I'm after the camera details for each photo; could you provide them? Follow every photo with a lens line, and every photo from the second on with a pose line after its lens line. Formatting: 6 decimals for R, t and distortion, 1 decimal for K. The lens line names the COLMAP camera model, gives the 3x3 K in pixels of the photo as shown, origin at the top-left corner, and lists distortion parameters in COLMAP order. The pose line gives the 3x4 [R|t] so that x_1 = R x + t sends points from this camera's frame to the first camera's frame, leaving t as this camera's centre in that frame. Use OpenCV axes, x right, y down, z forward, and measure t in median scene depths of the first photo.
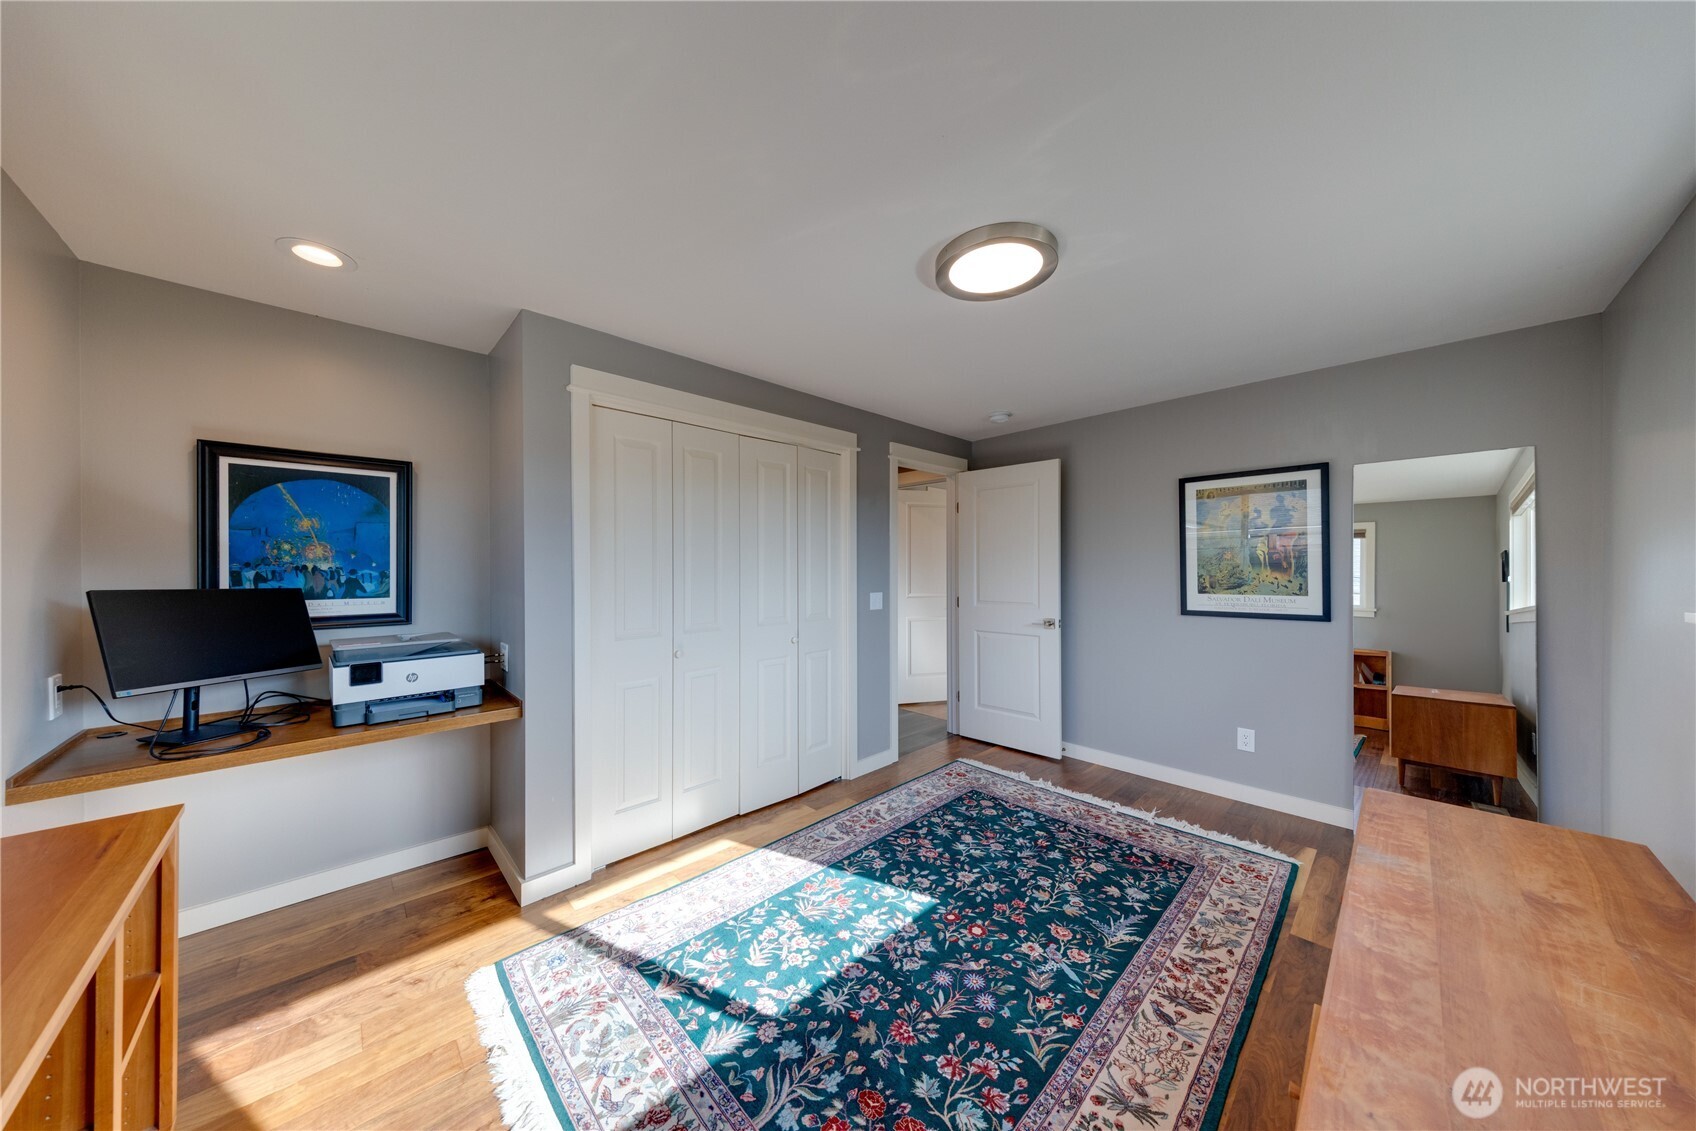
lens RADIAL K [[540.1, 0, 844.1], [0, 540.1, 571.4], [0, 0, 1]] dist [0.014472, -0.000284]
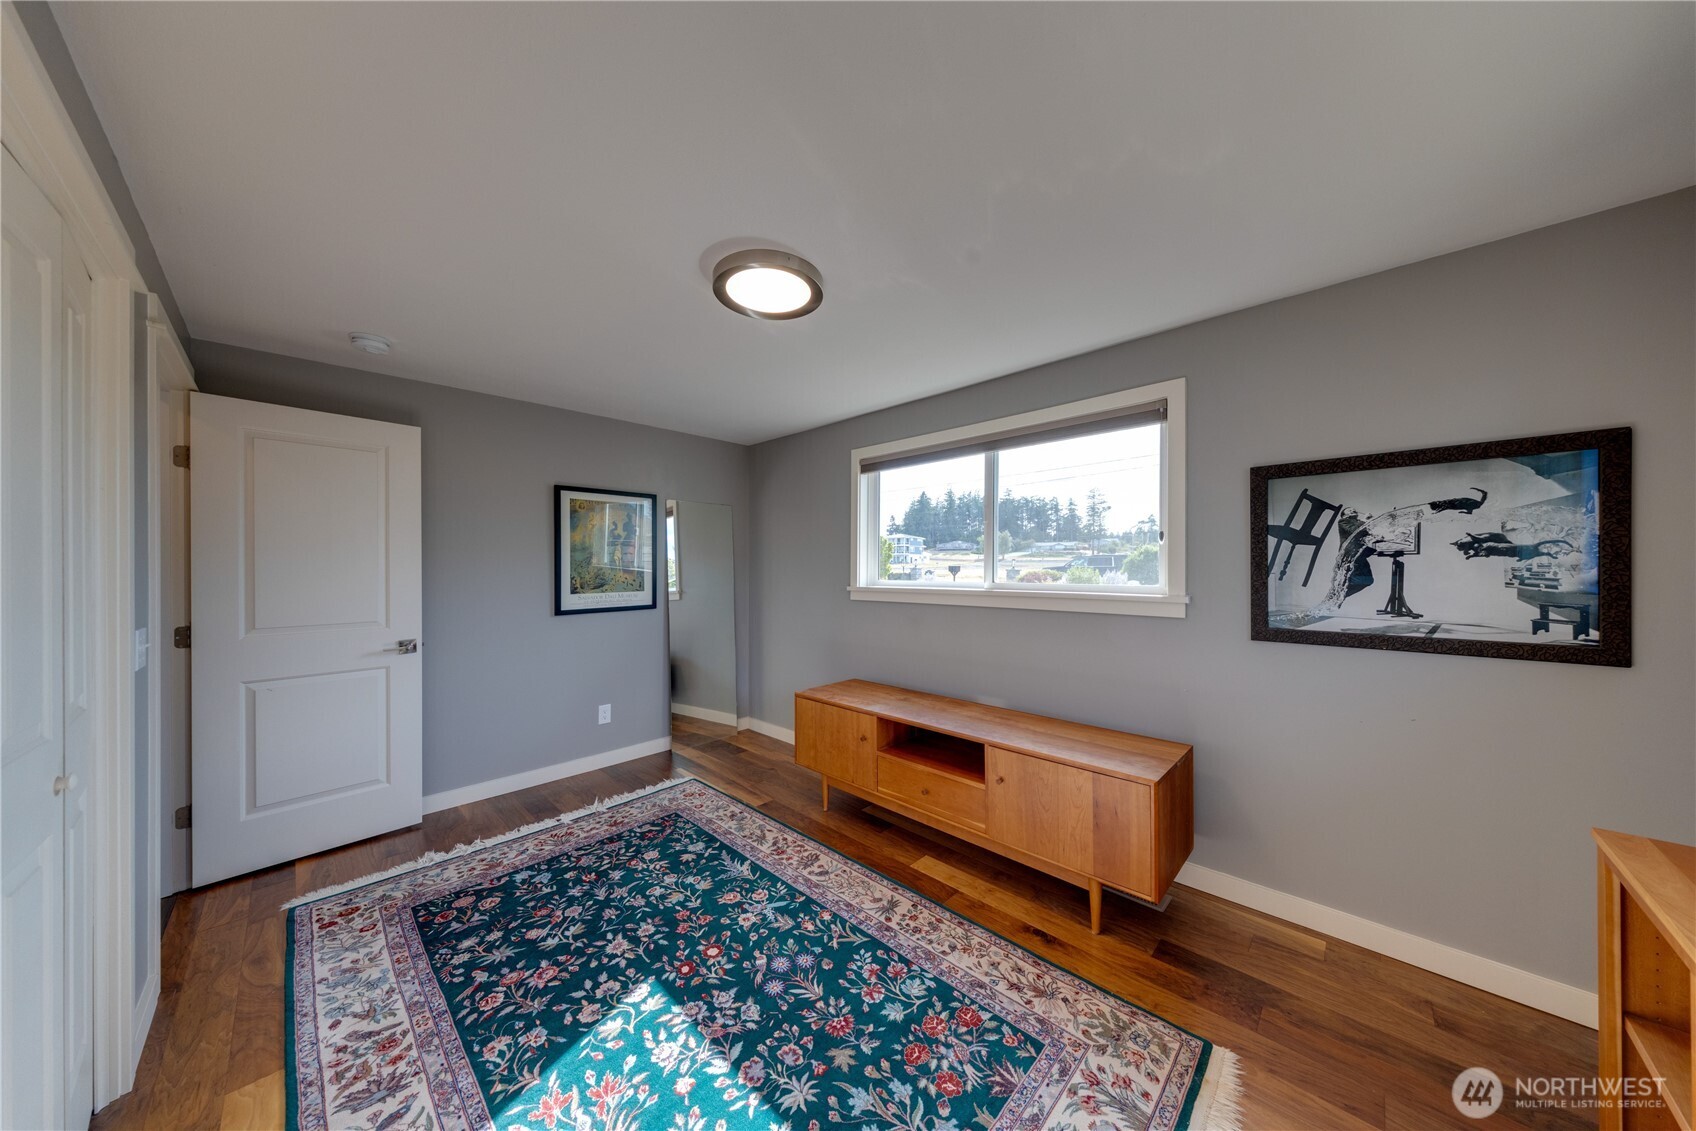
lens RADIAL K [[540.1, 0, 835.7], [0, 540.1, 569.1], [0, 0, 1]] dist [0.014472, -0.000284]
pose [[-0.015847, -0.004074, 0.999866, -0.711078], [0.013822, 0.999895, 0.004293, -0.010670], [-0.999779, 0.013888, -0.015789, 0.791963]]
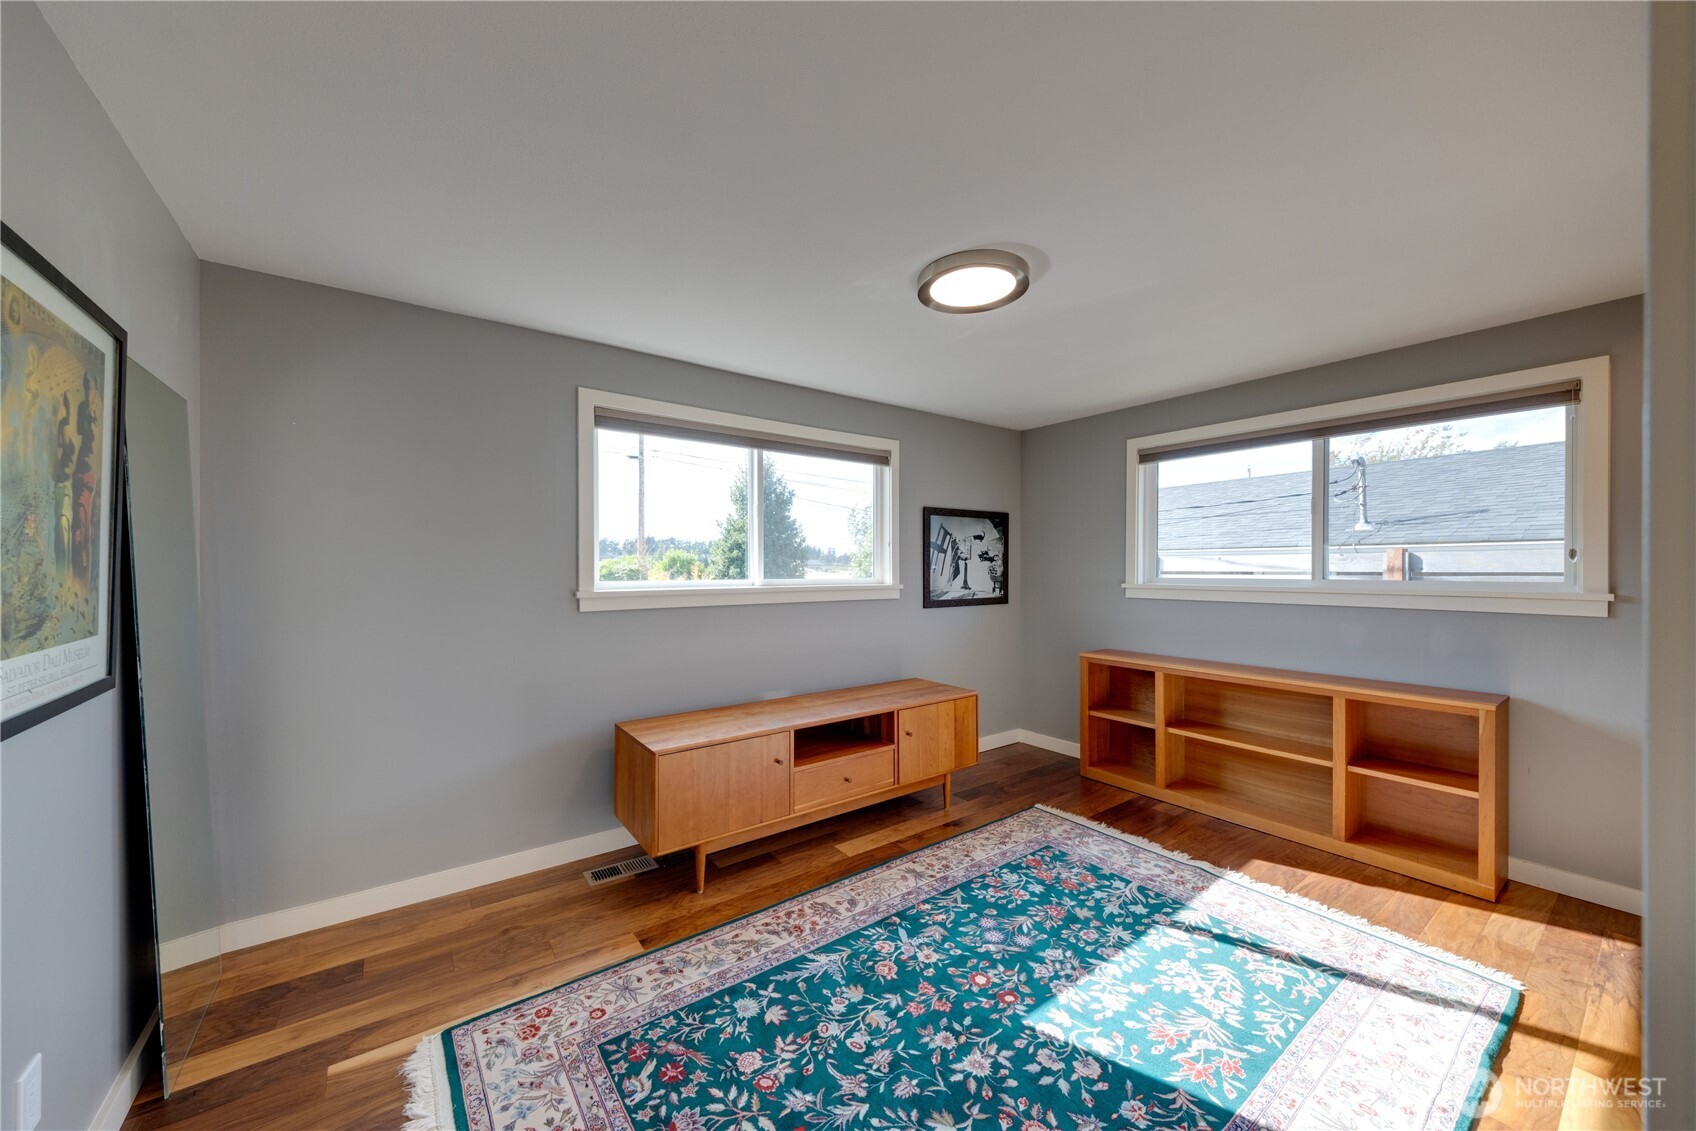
lens RADIAL K [[622.6, 0, 838.2], [0, 622.6, 565.0], [0, 0, 1]] dist [0.018374, -0.000408]
pose [[-0.990381, -0.003080, 0.138330, 0.333757], [-0.001846, 0.999957, 0.009048, -0.017518], [-0.138352, 0.008706, -0.990345, 2.033196]]
